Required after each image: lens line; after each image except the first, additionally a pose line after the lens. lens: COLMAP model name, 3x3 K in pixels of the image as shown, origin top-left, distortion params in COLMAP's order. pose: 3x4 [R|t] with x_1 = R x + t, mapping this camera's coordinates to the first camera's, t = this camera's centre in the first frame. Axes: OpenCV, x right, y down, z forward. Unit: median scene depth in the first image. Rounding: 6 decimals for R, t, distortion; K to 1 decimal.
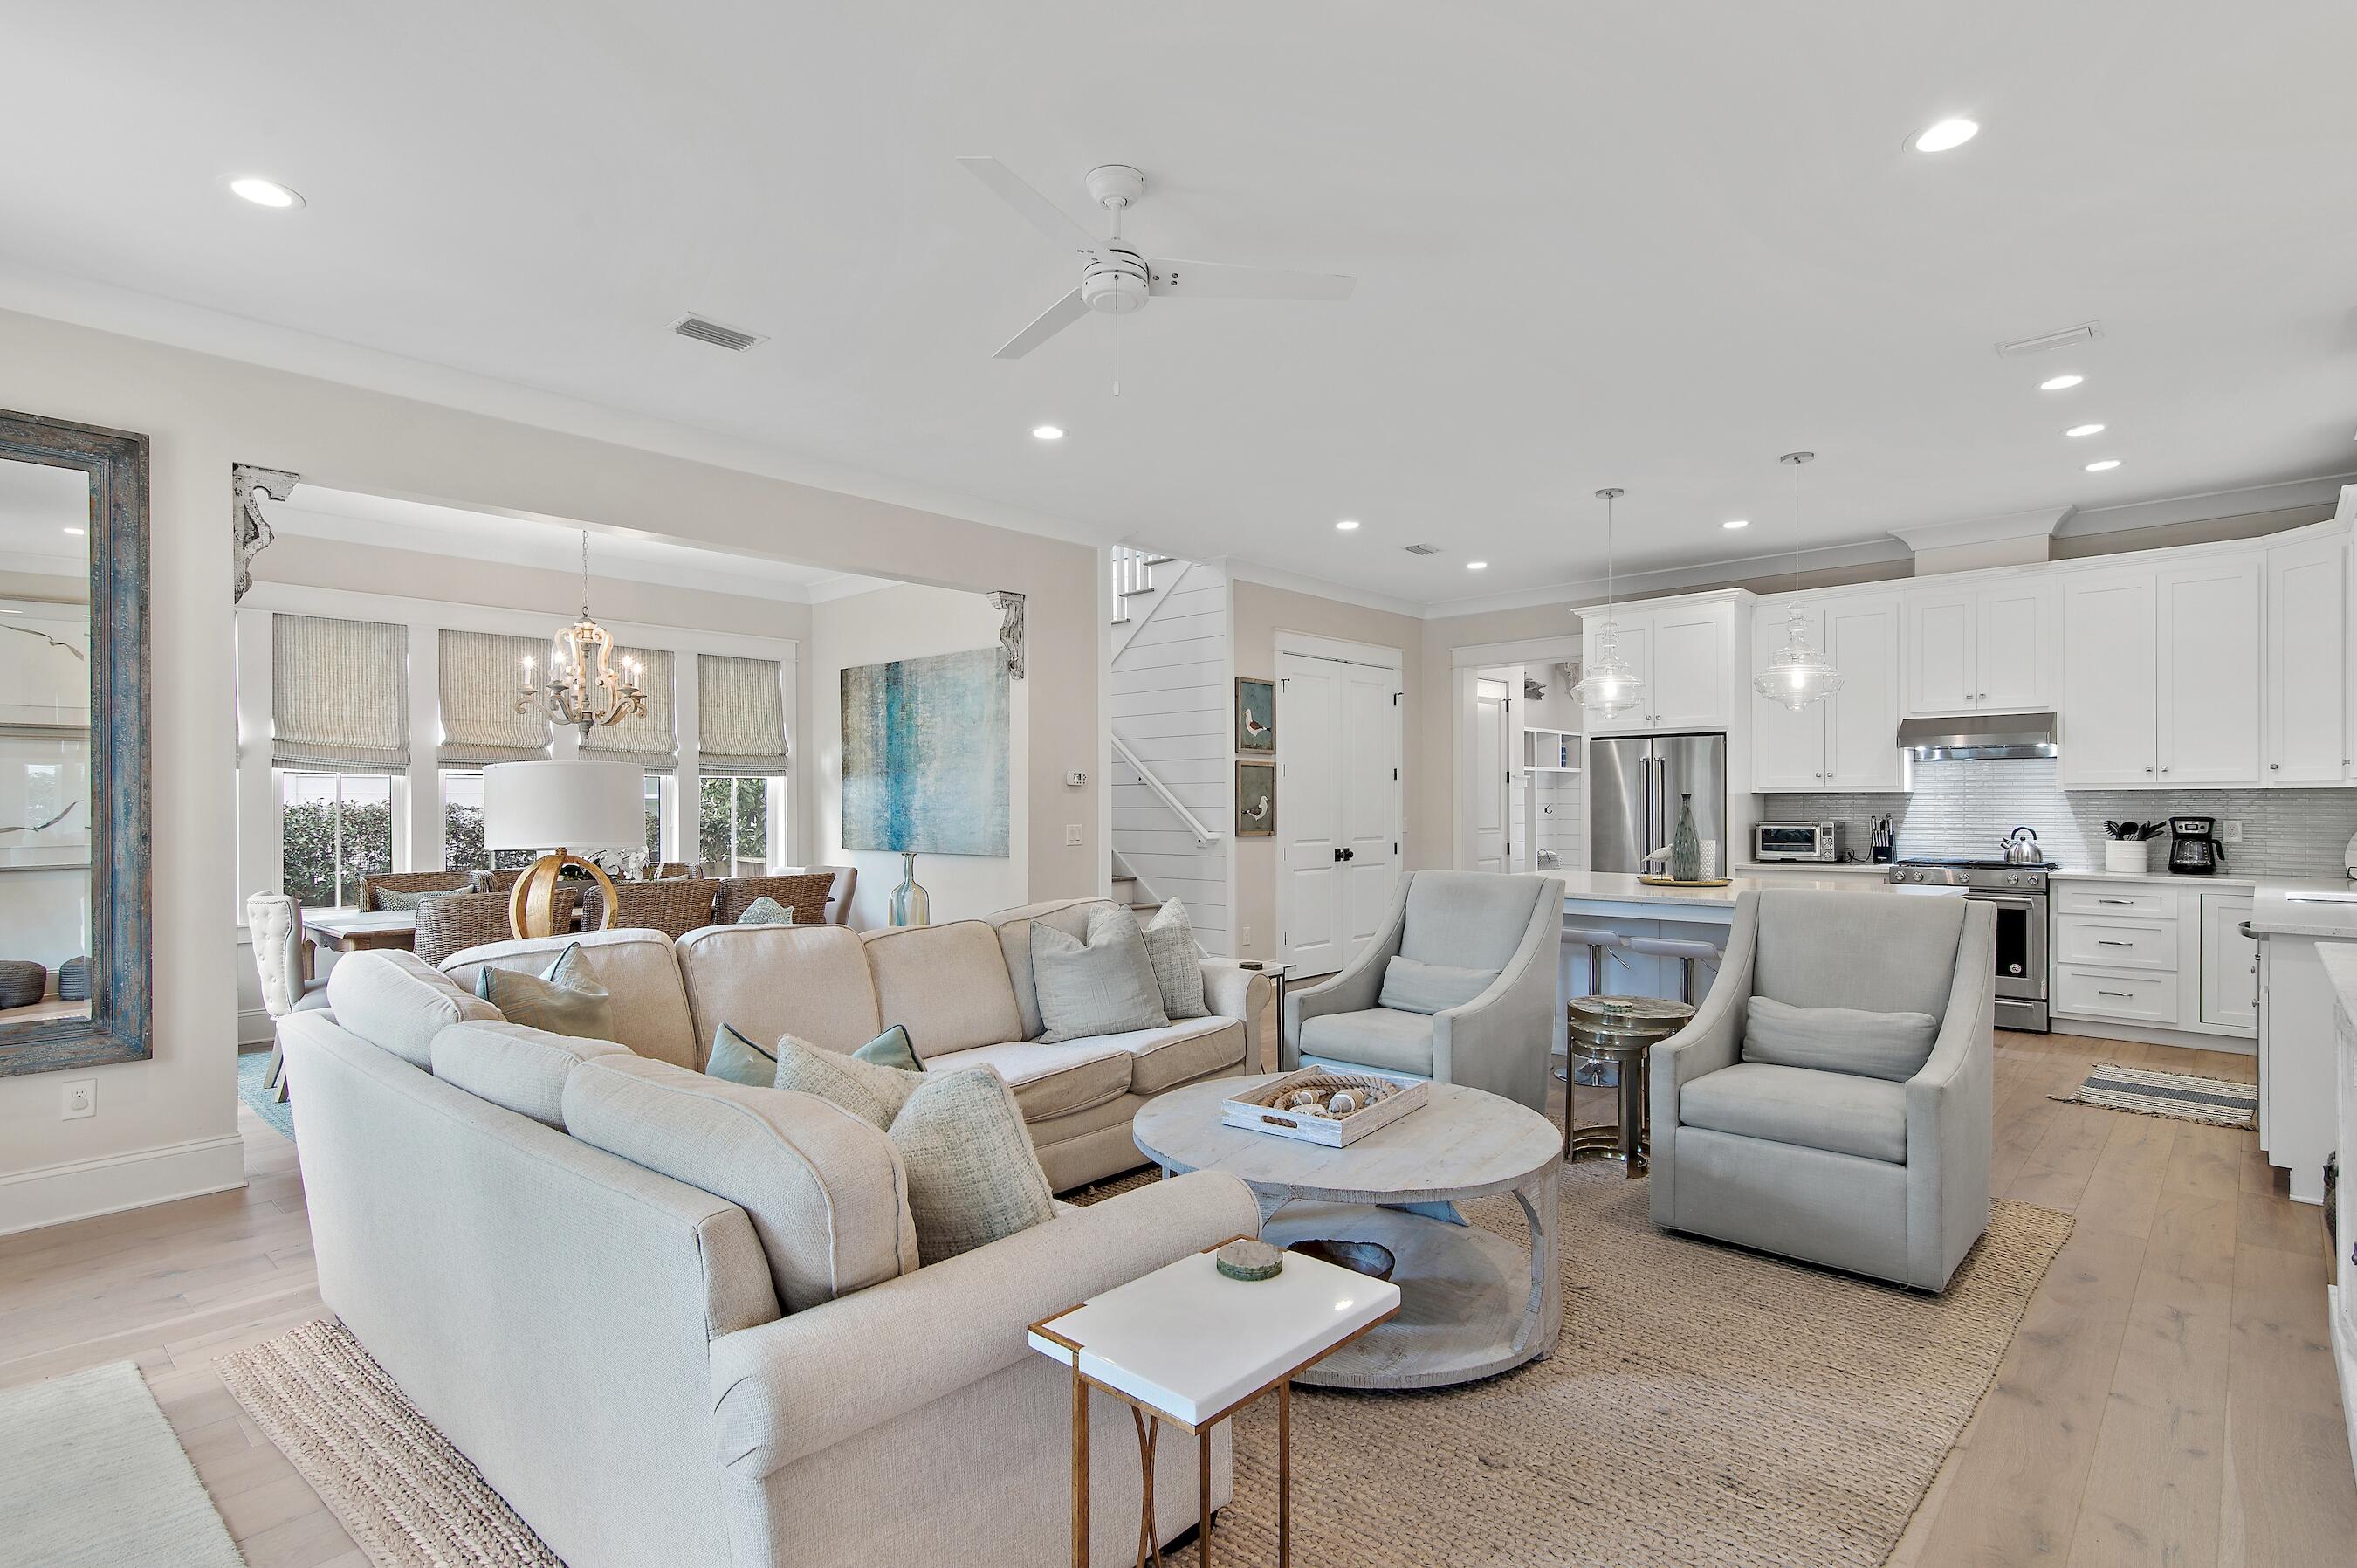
lens RADIAL K [[1174.7, 0, 1182.6], [0, 1174.7, 800.3], [0, 0, 1]] dist [0.000005, -0.000363]
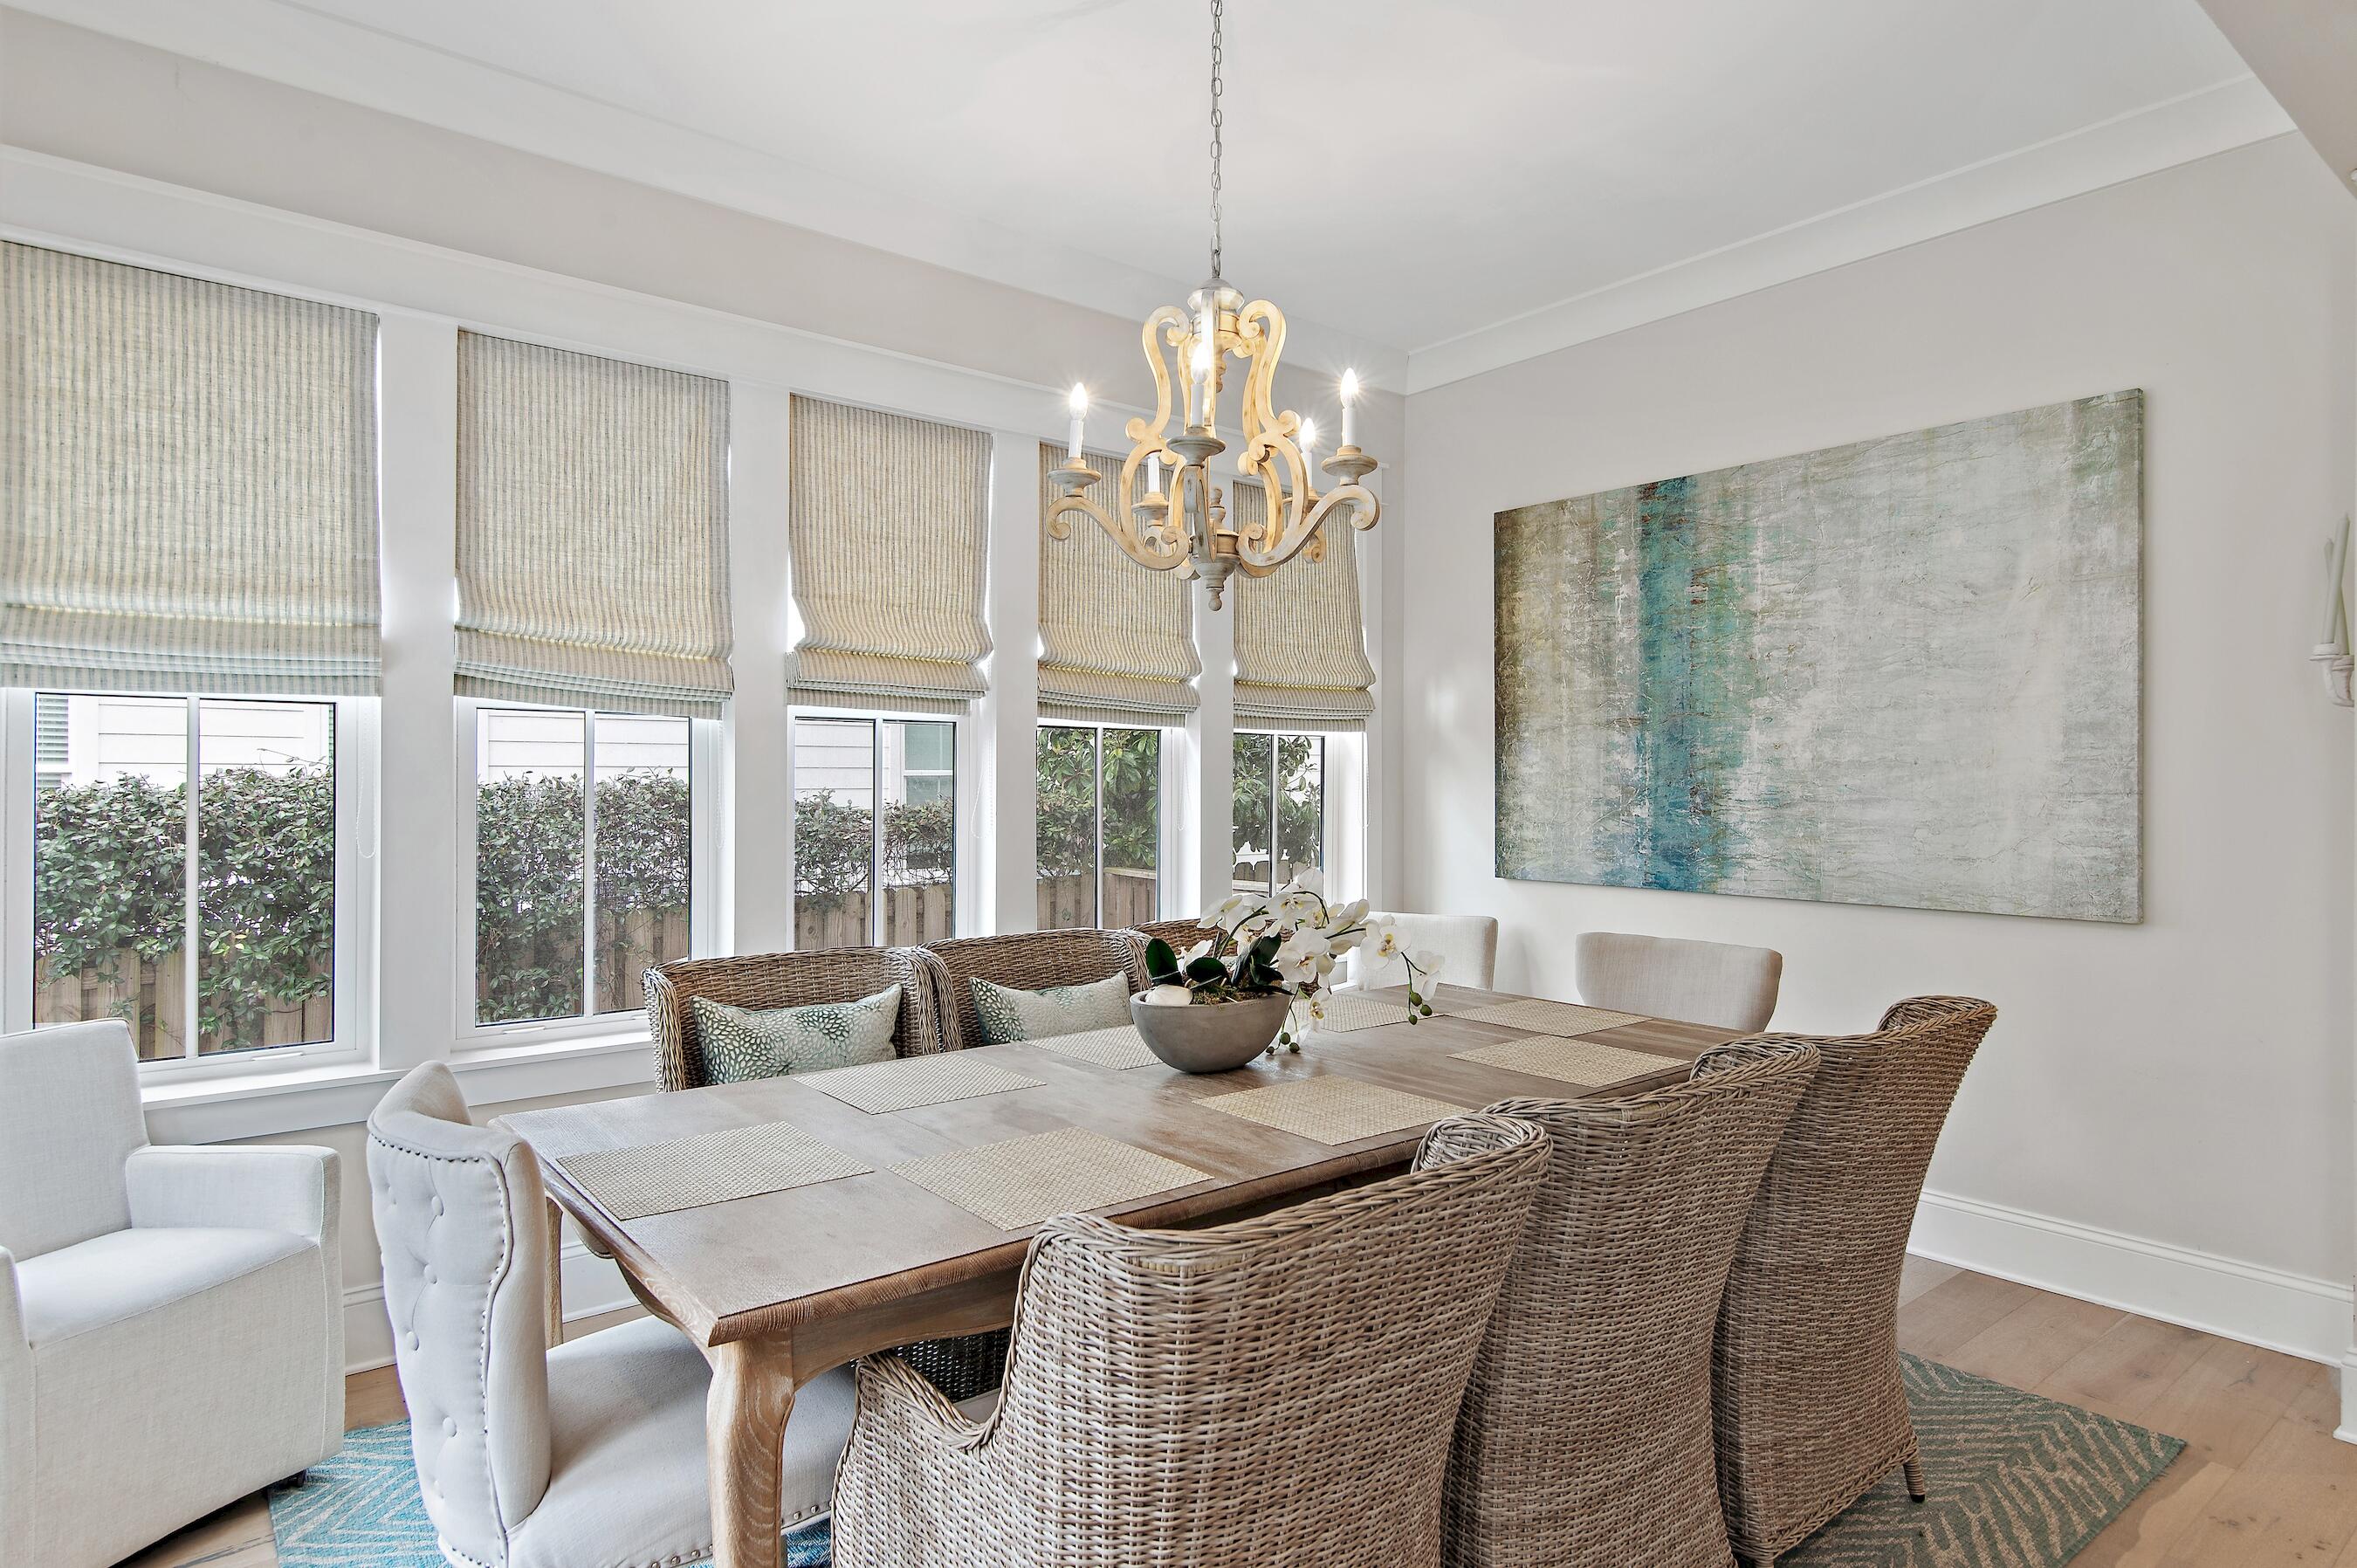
lens RADIAL K [[1330.3, 0, 1176.7], [0, 1330.3, 780.9], [0, 0, 1]] dist [-0.002169, -0.000641]
pose [[0.986410, 0.004870, -0.164229, -0.358497], [-0.005051, 0.999987, -0.000682, 0.001802], [0.164223, 0.001502, 0.986422, 0.465291]]
